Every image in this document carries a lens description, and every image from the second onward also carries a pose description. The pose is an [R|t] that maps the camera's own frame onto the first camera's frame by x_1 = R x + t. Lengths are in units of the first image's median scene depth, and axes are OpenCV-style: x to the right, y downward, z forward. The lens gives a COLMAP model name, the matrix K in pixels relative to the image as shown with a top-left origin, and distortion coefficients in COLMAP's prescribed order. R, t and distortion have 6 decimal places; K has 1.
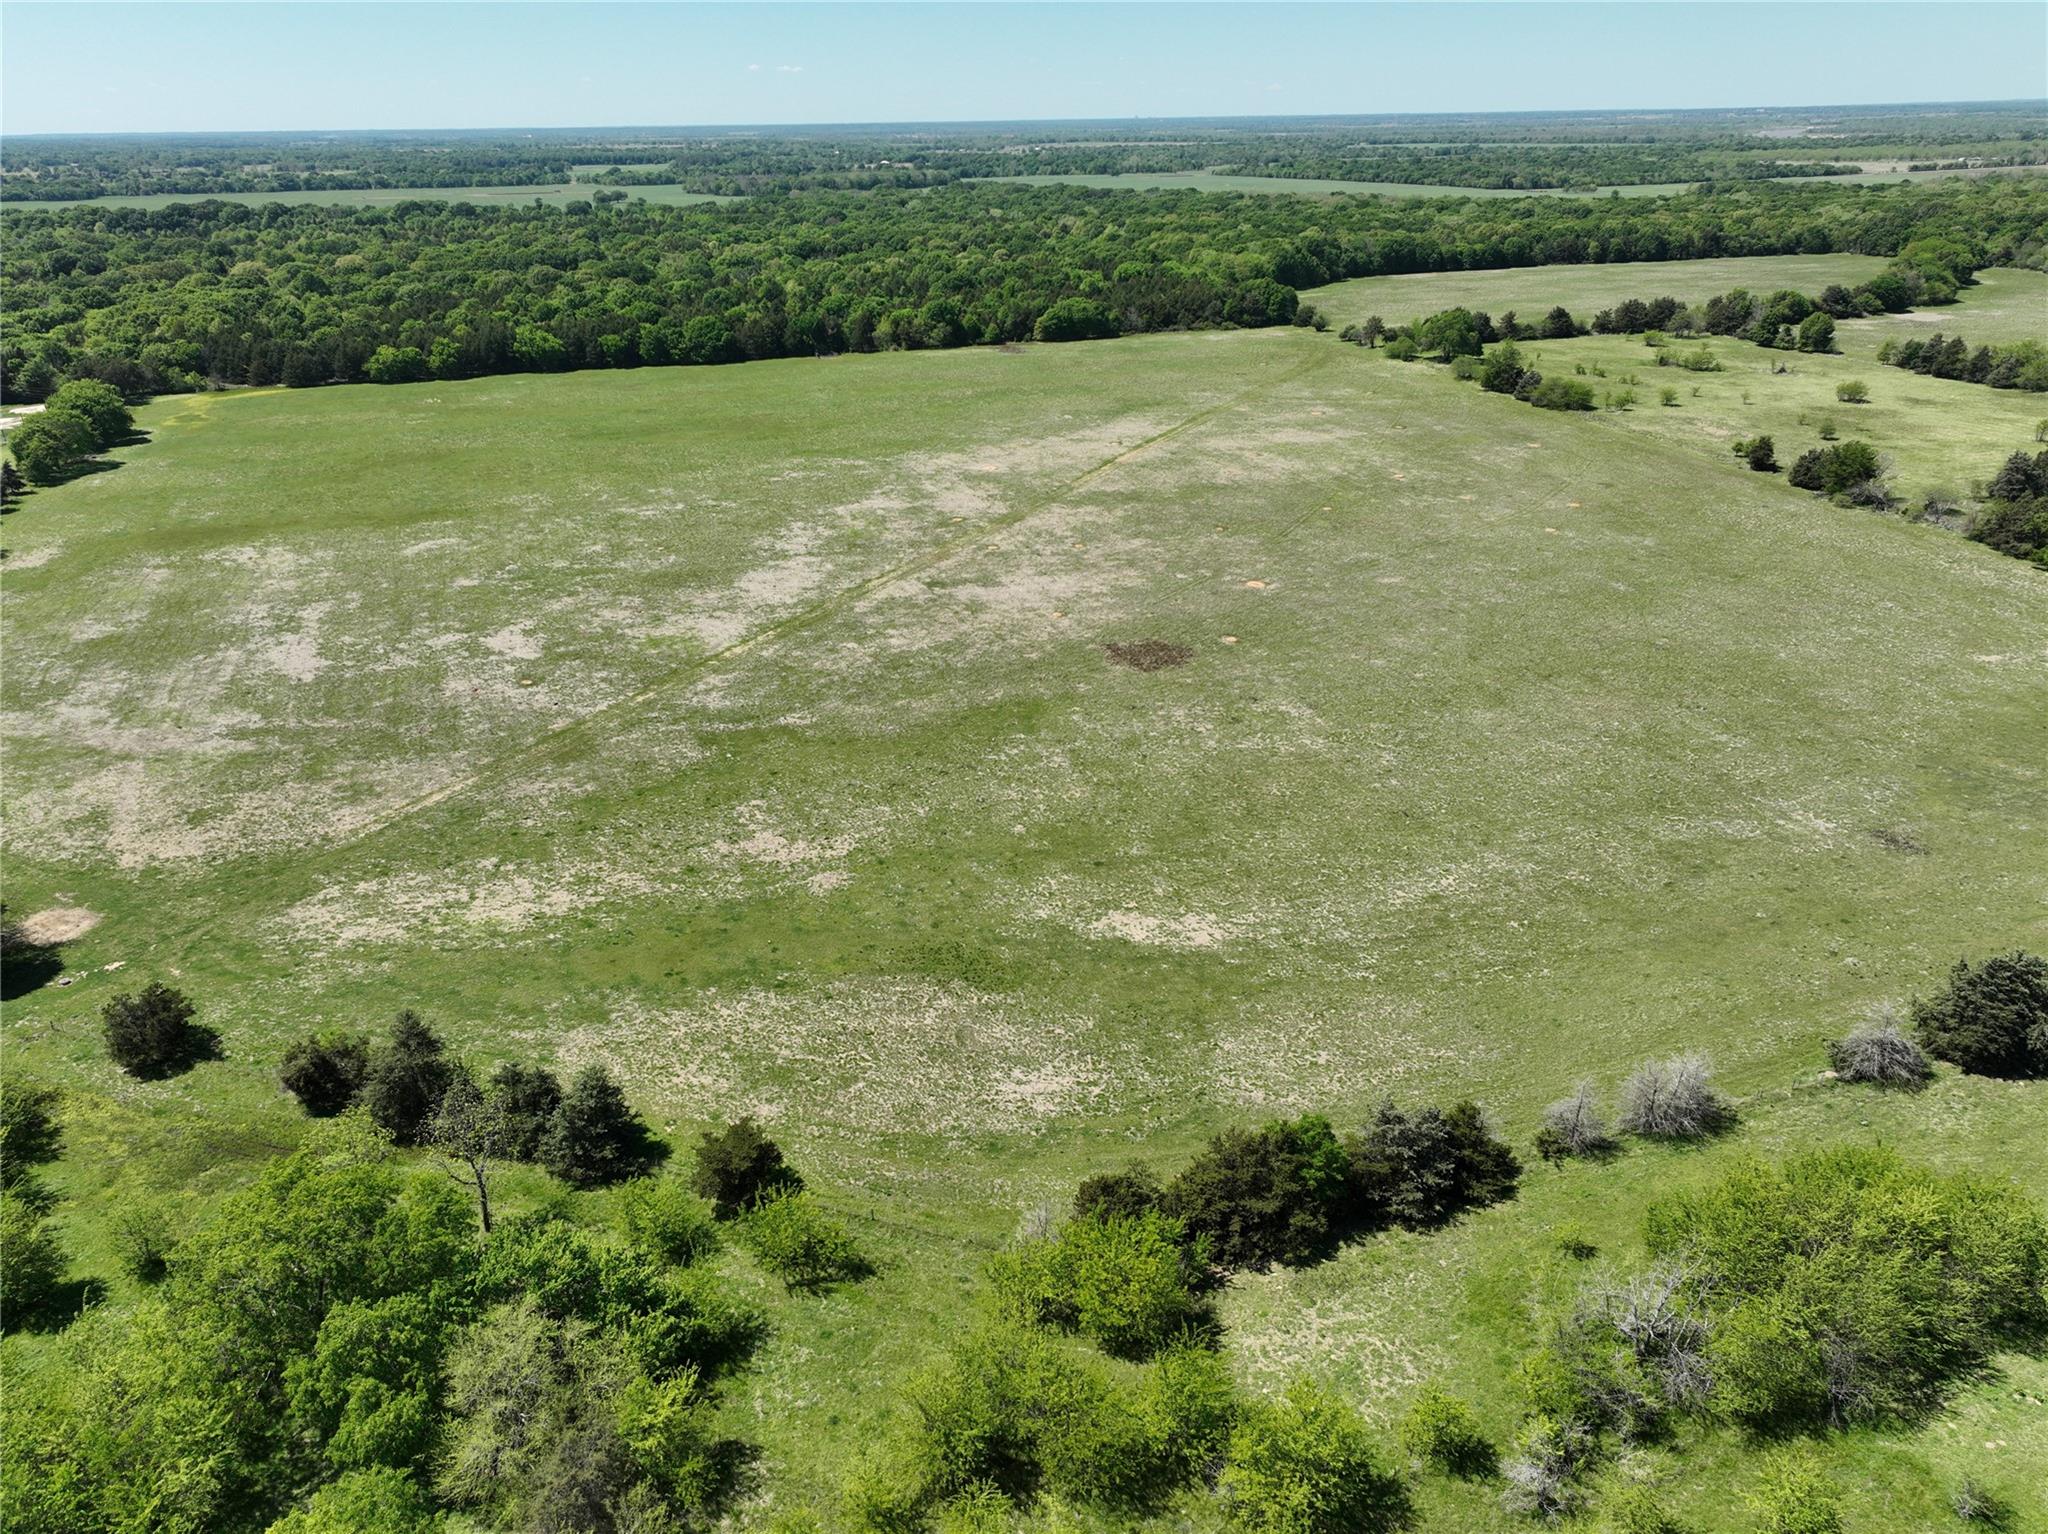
lens RADIAL K [[1444.2, 0, 1024.7], [0, 1444.2, 771.2], [0, 0, 1]] dist [0.003249, 0.009614]
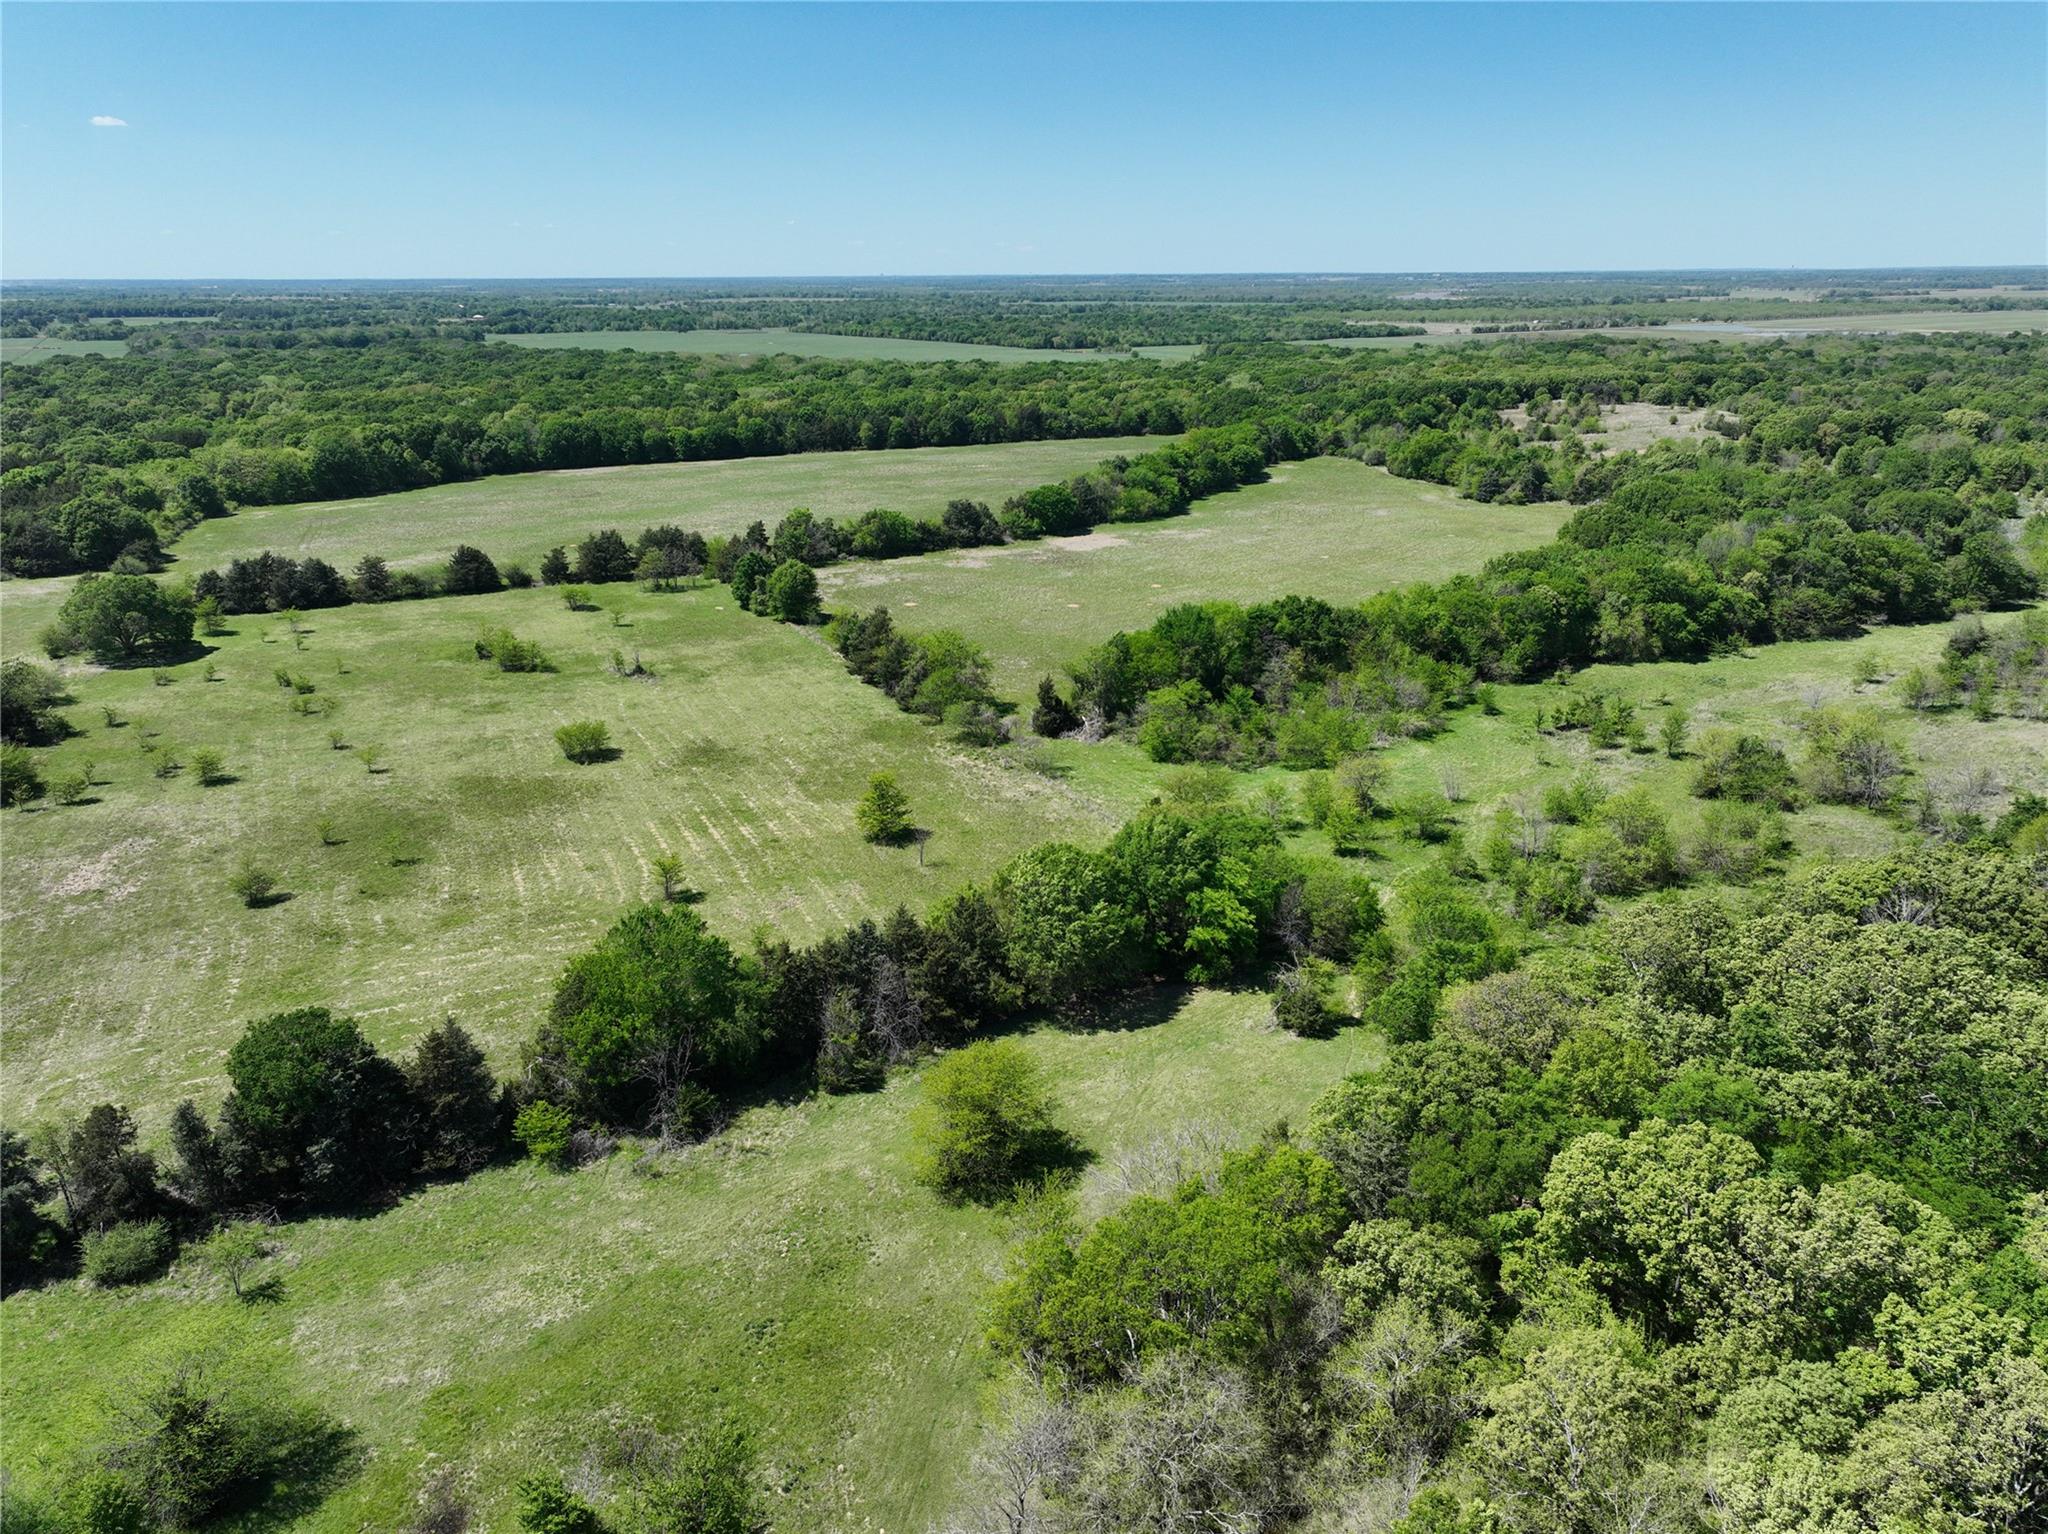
lens RADIAL K [[1444.2, 0, 1032.5], [0, 1444.2, 773.9], [0, 0, 1]] dist [0.003249, 0.009614]
pose [[0.986879, -0.043779, 0.155415, 0.600183], [0.057971, 0.994433, -0.087994, -0.176876], [-0.150698, 0.095849, 0.983922, 0.406292]]
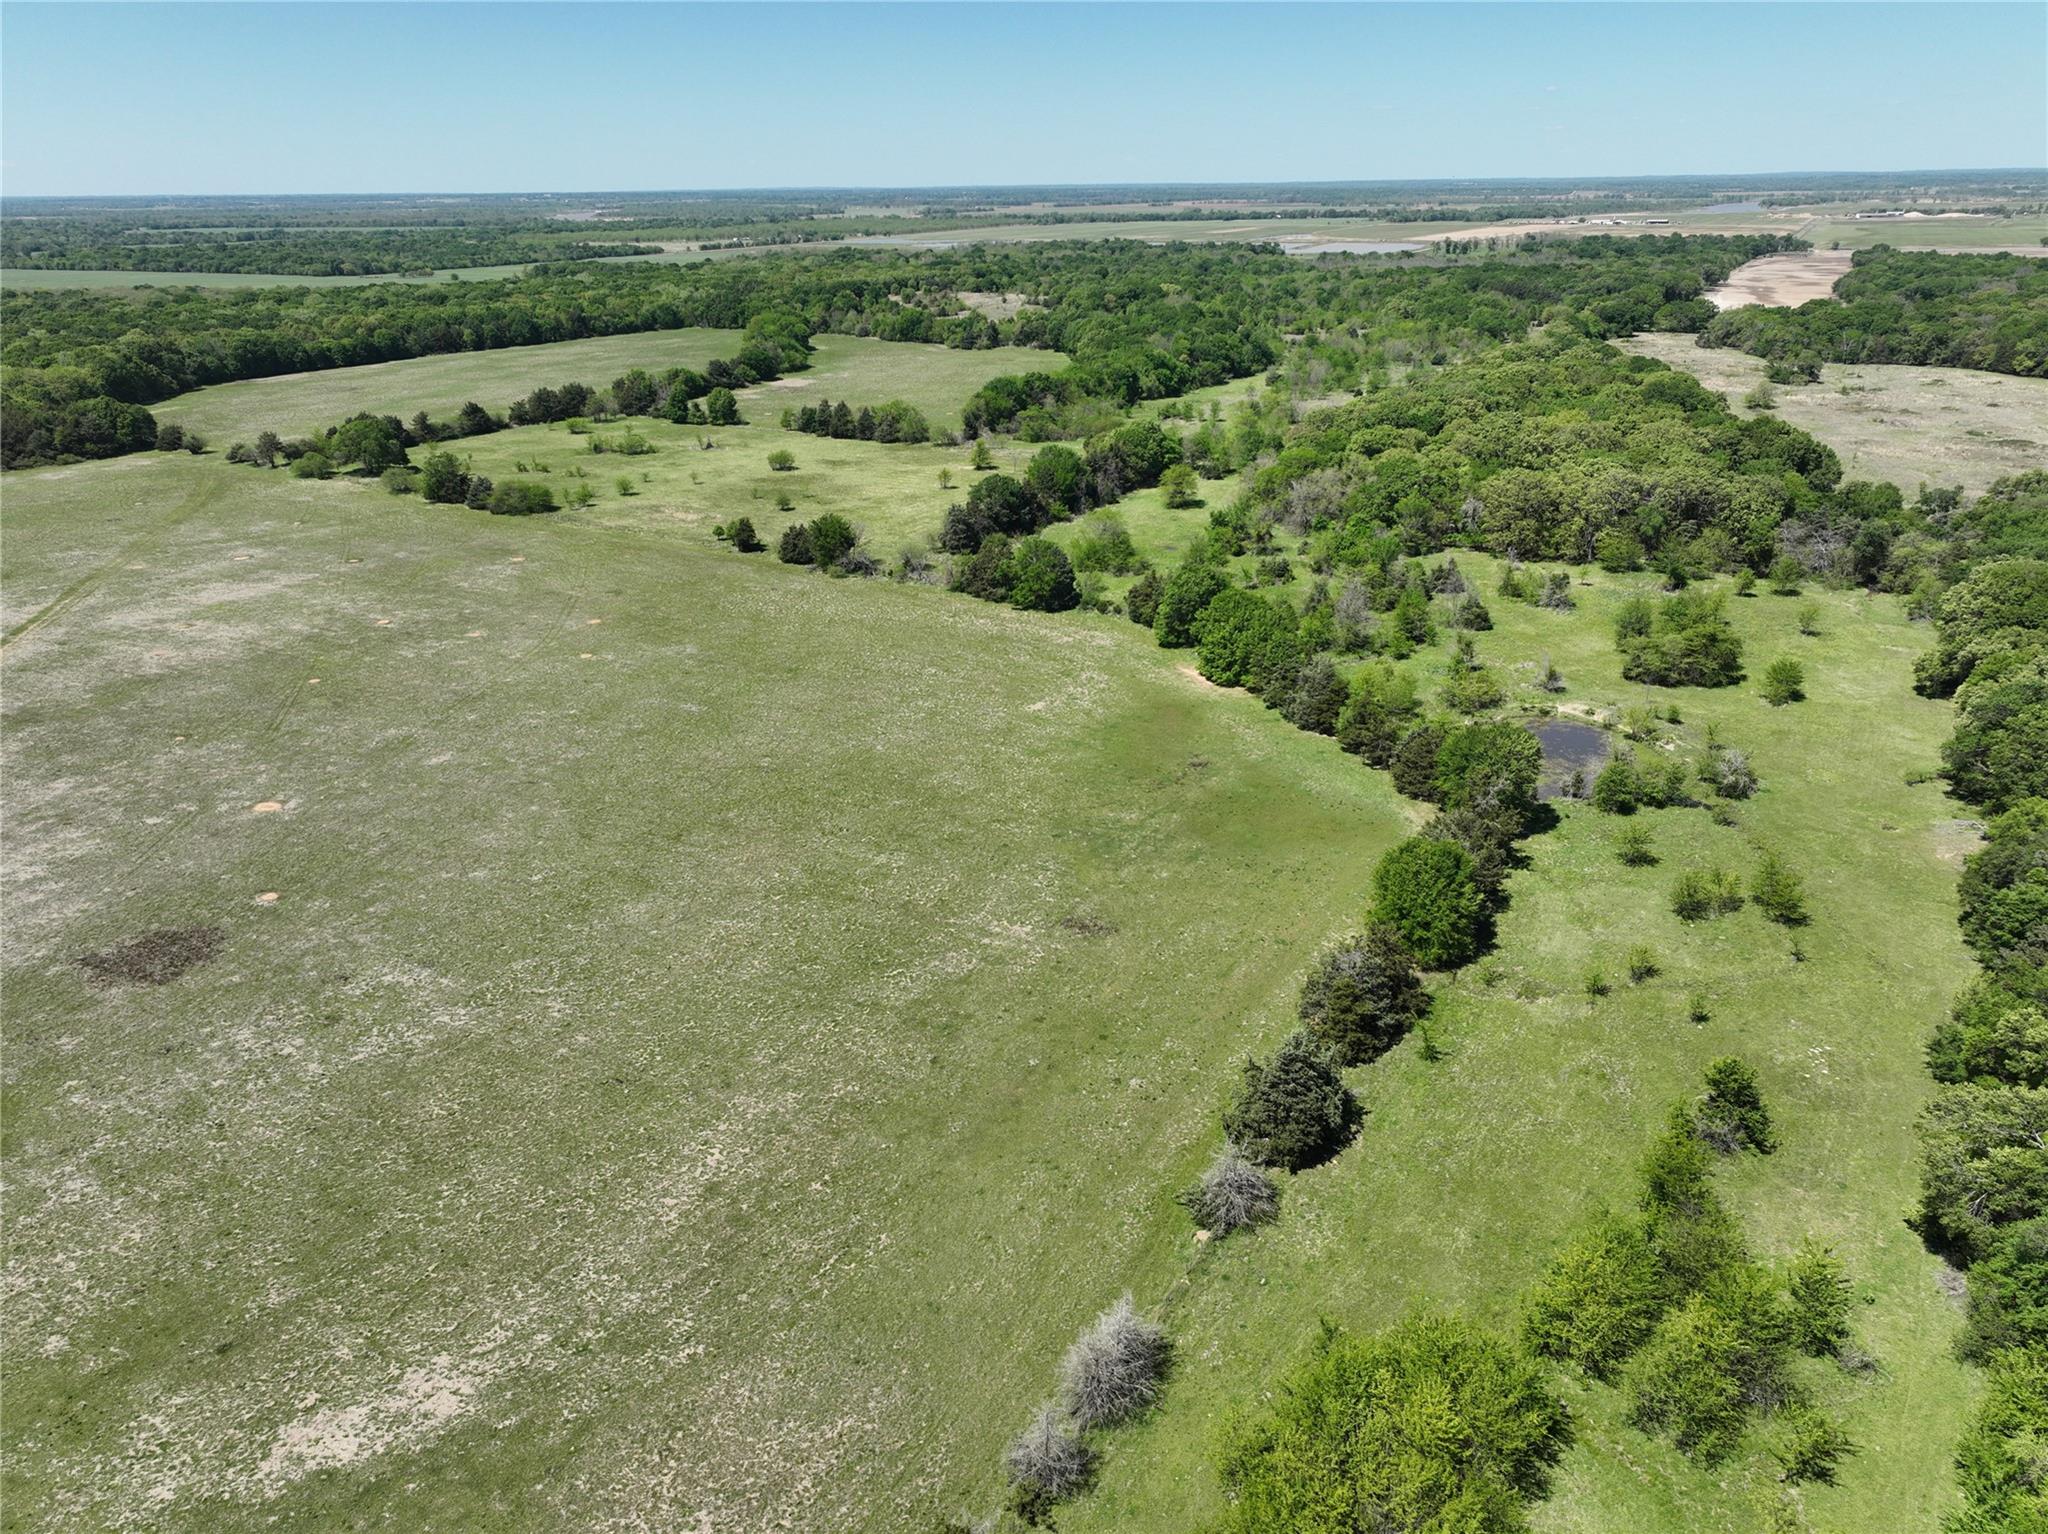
lens RADIAL K [[1444.2, 0, 1025.2], [0, 1444.2, 772.3], [0, 0, 1]] dist [0.003249, 0.009614]
pose [[0.743643, -0.246968, 0.621291, -0.008083], [0.276518, 0.959681, 0.050507, -0.043558], [-0.608714, 0.134239, 0.781951, 0.087903]]
